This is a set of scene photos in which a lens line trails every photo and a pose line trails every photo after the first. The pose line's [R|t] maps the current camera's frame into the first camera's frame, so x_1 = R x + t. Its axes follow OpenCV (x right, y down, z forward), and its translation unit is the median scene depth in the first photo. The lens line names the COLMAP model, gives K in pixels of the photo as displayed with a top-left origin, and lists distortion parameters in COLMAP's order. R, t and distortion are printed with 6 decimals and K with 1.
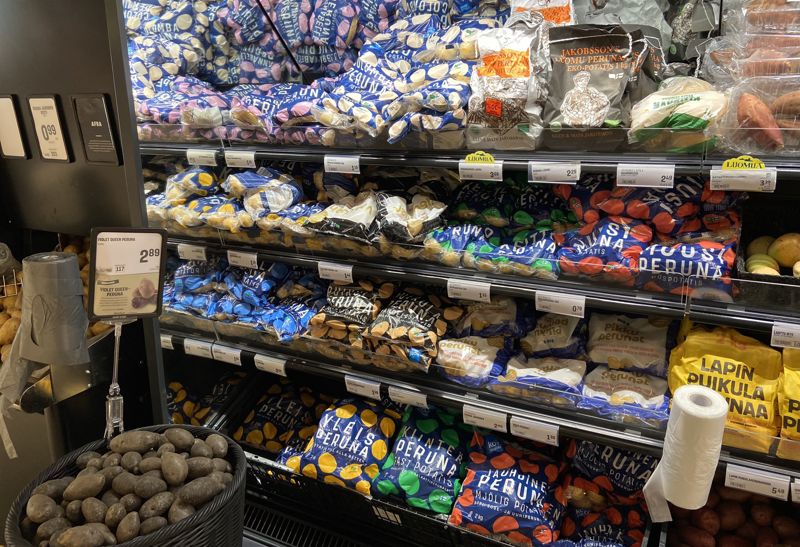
lens RADIAL K [[594.7, 0, 399.2], [0, 594.7, 276.0], [0, 0, 1]] dist [0.054605, -0.009264]
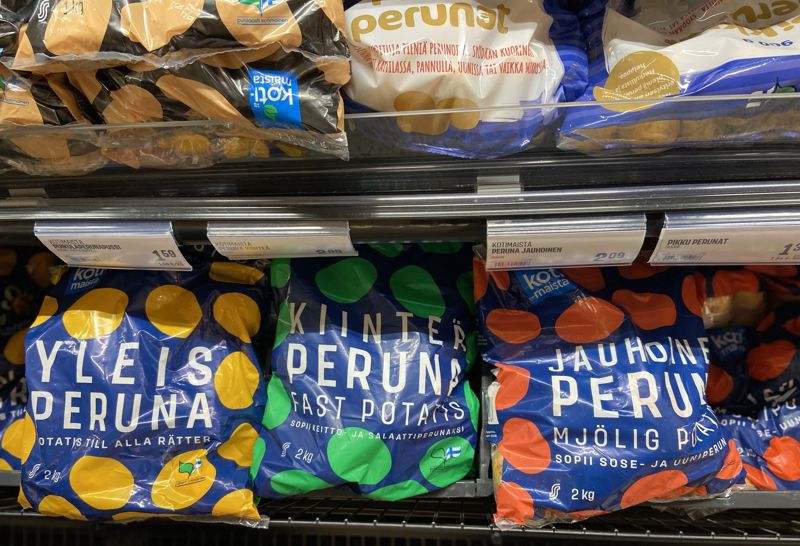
lens RADIAL K [[594.7, 0, 396.5], [0, 594.7, 280.5], [0, 0, 1]] dist [0.054605, -0.009264]
pose [[0.909467, -0.344923, 0.232161, -0.009465], [0.187302, 0.838394, 0.511873, 0.077128], [-0.371199, -0.422047, 0.827096, 0.725896]]
